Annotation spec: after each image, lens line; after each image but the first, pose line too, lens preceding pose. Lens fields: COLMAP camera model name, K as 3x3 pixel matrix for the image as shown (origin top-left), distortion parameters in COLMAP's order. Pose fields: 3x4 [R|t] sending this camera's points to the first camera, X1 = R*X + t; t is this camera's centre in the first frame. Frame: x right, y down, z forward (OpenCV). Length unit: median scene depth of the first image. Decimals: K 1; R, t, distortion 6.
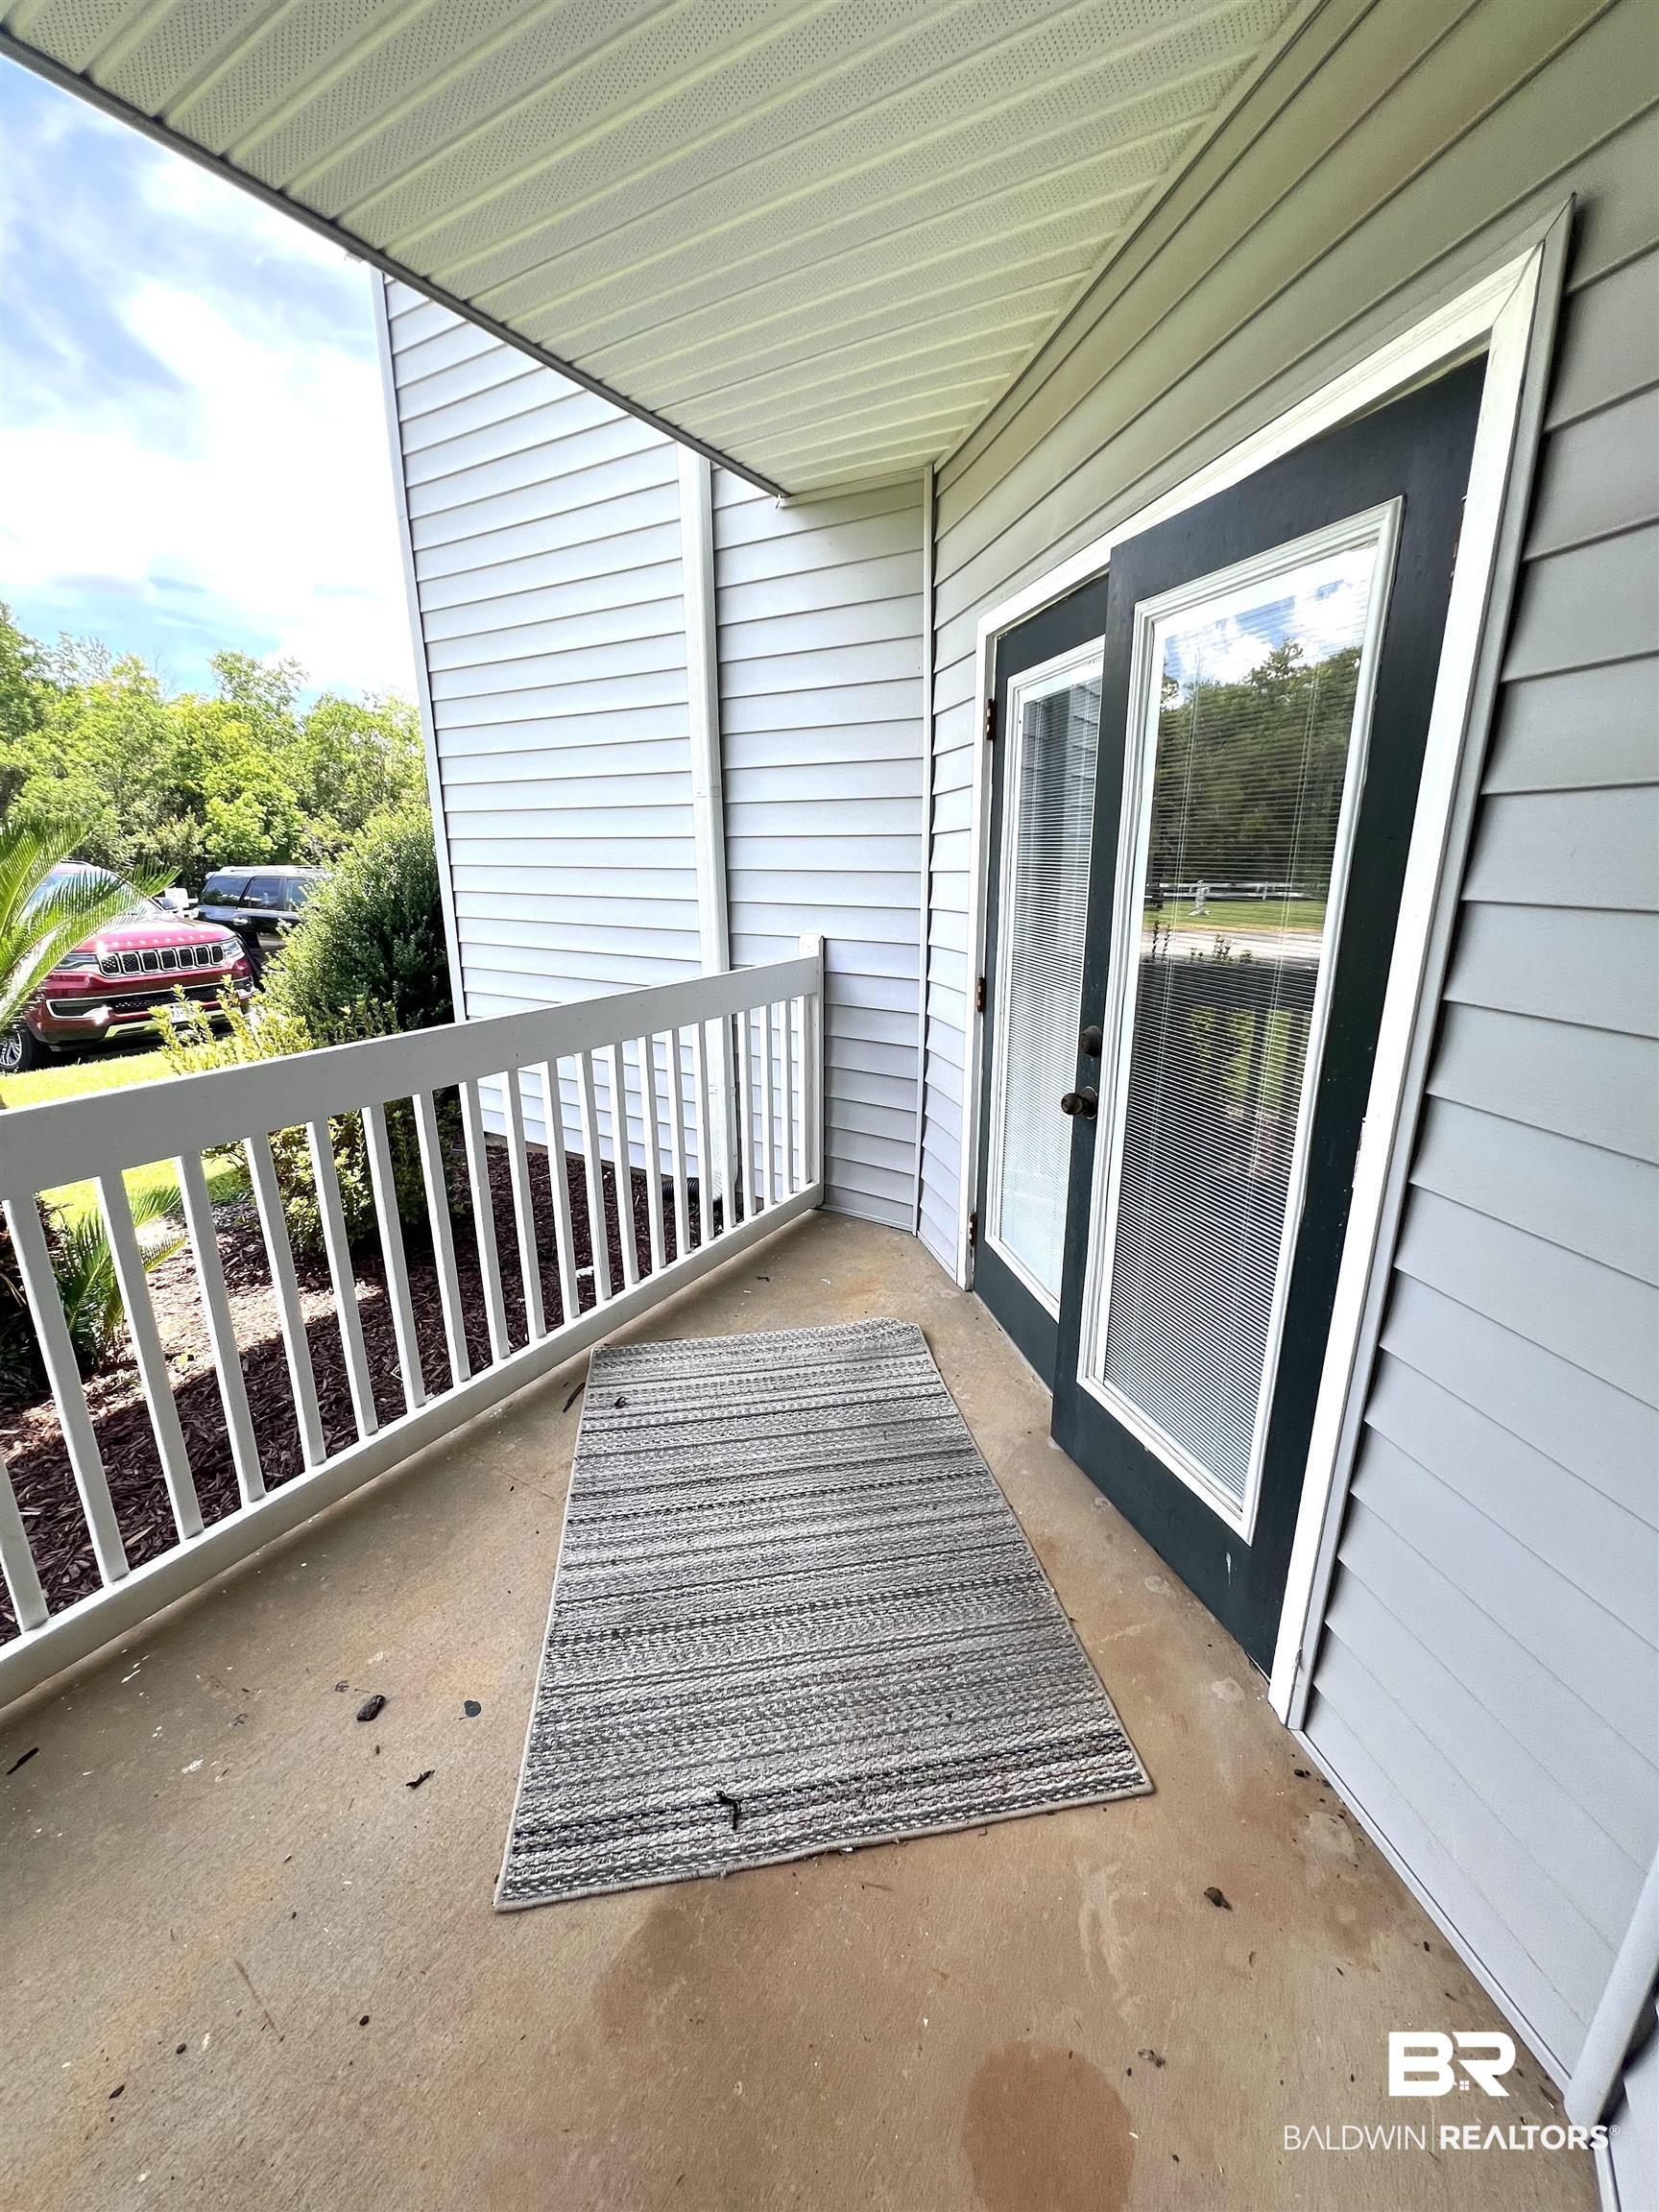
lens RADIAL K [[891.0, 0, 827.4], [0, 891.0, 1103.2], [0, 0, 1]] dist [0.000208, 0.000023]
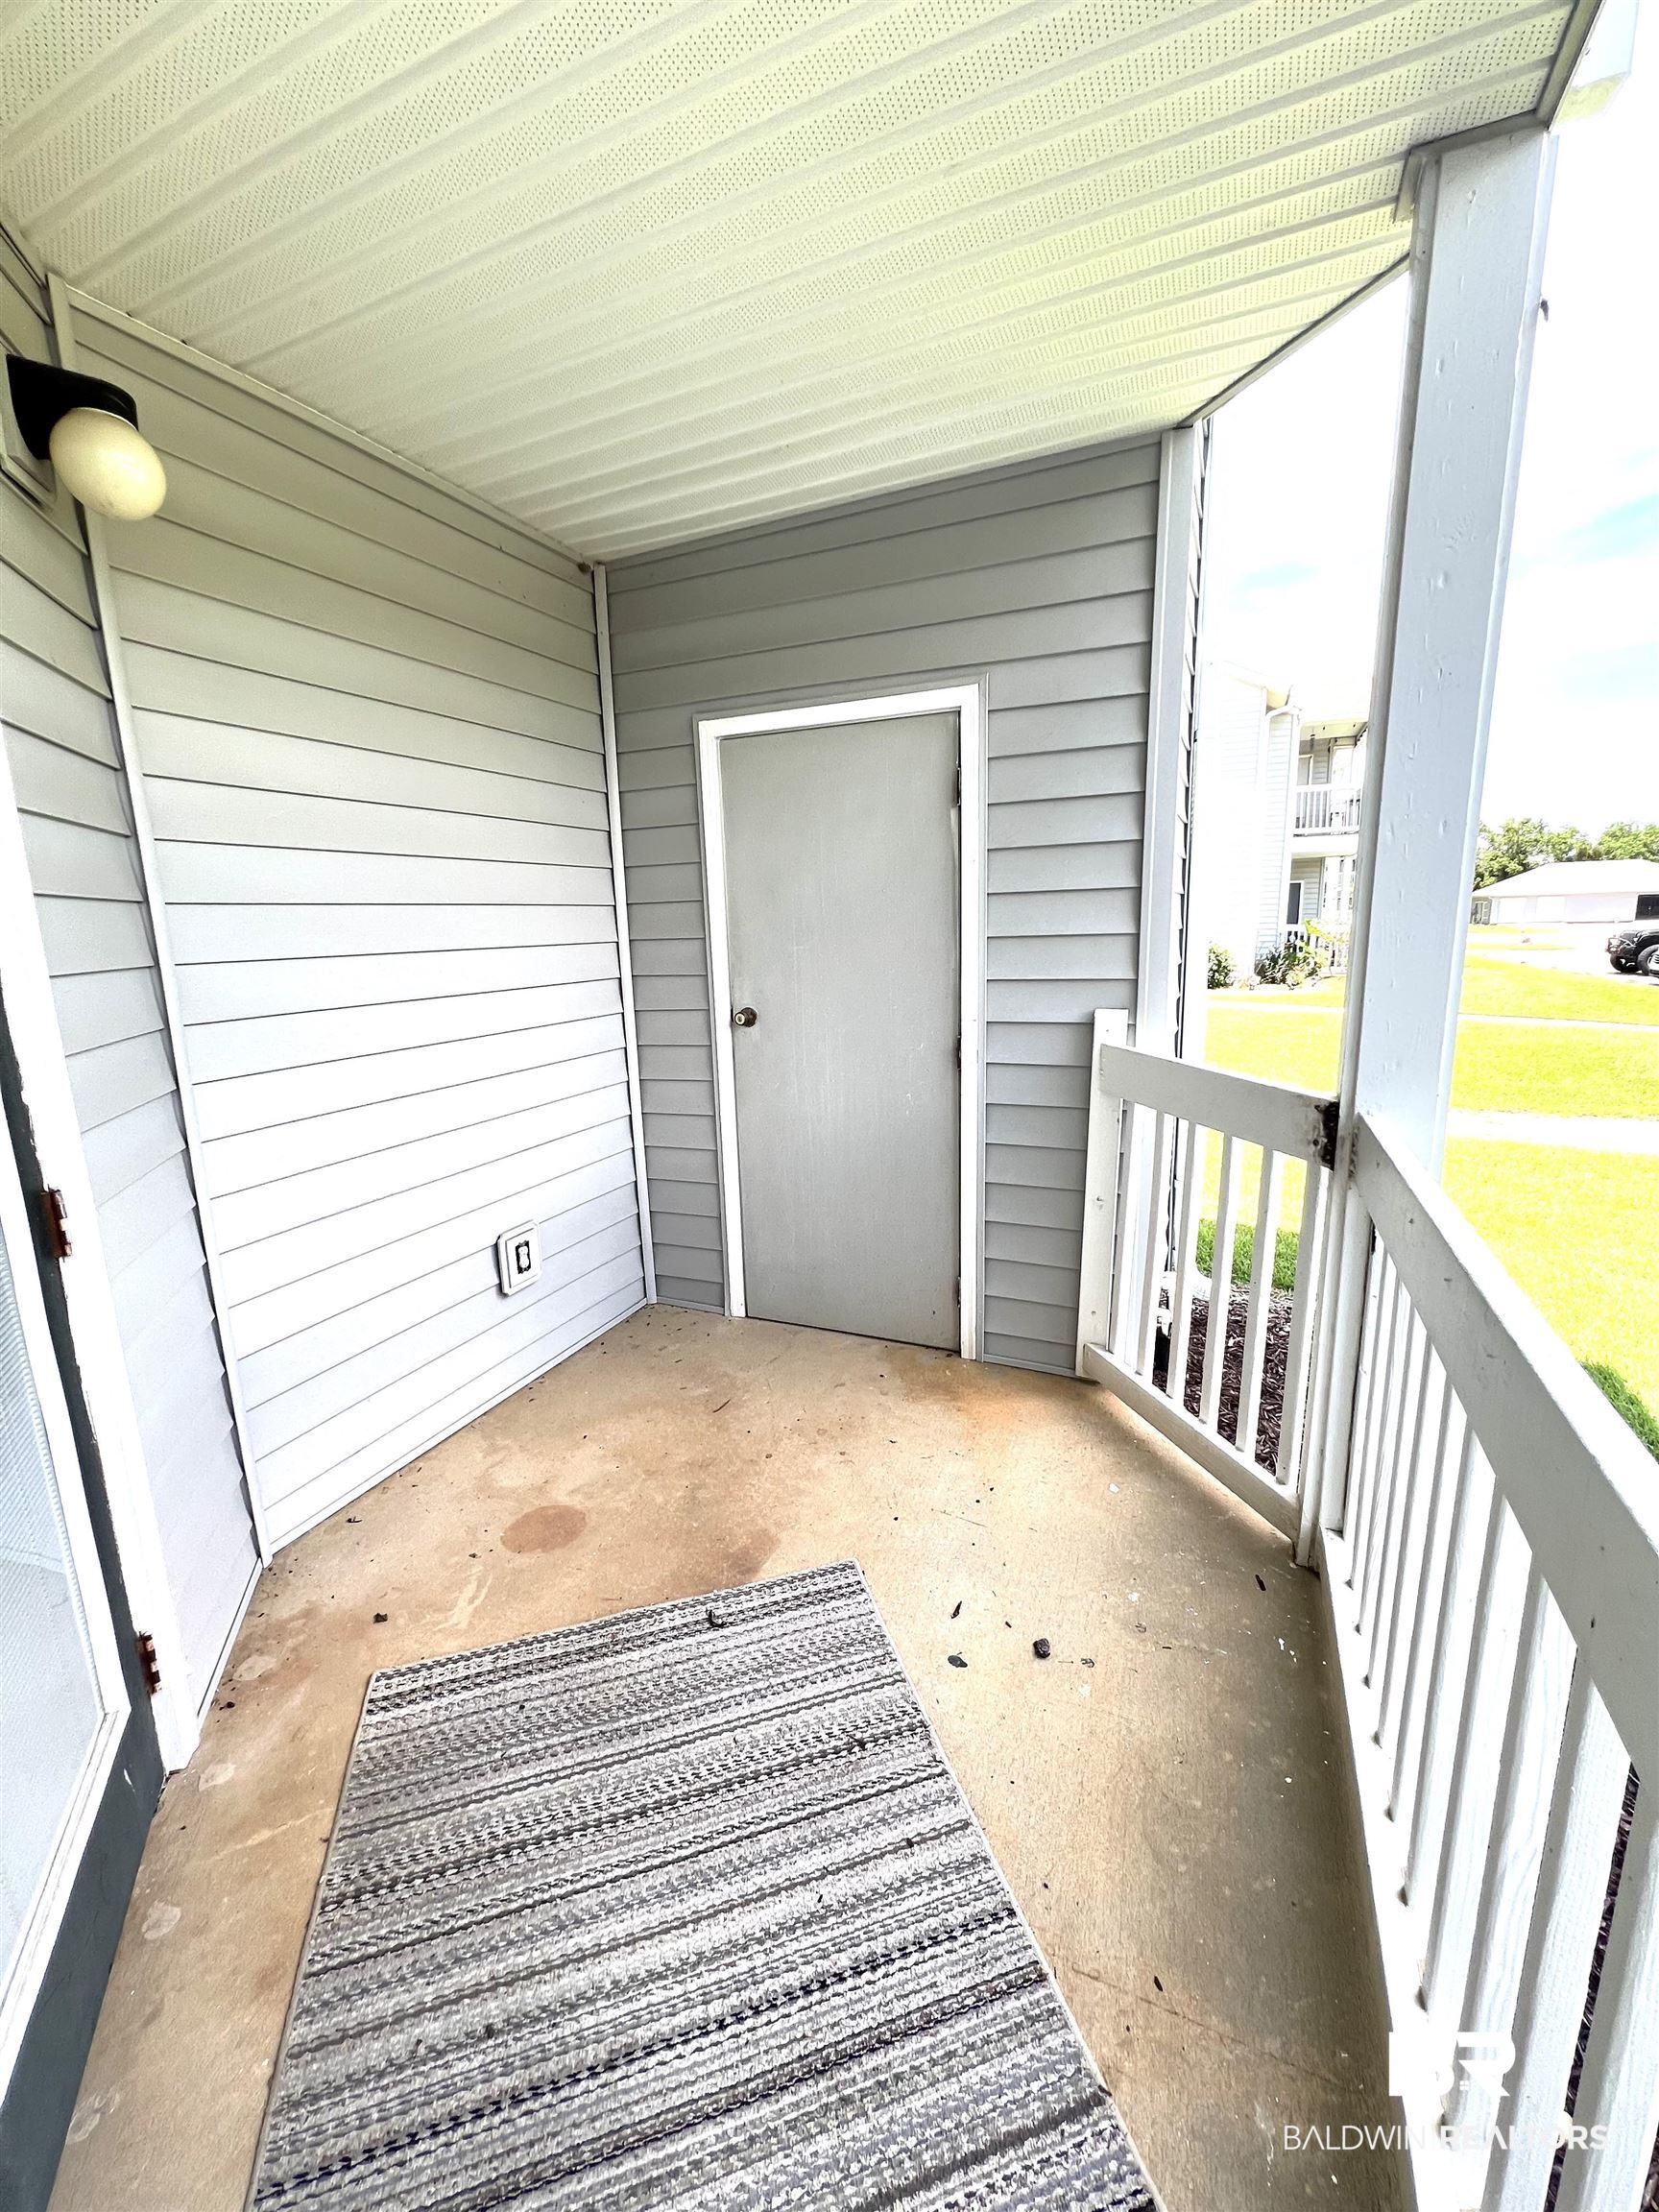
lens RADIAL K [[891.0, 0, 828.6], [0, 891.0, 1105.0], [0, 0, 1]] dist [0.000208, 0.000023]
pose [[-0.990468, 0.054694, -0.126415, -0.134222], [-0.009361, 0.888932, 0.457944, -0.458808], [0.137421, 0.454763, -0.879947, 1.648956]]
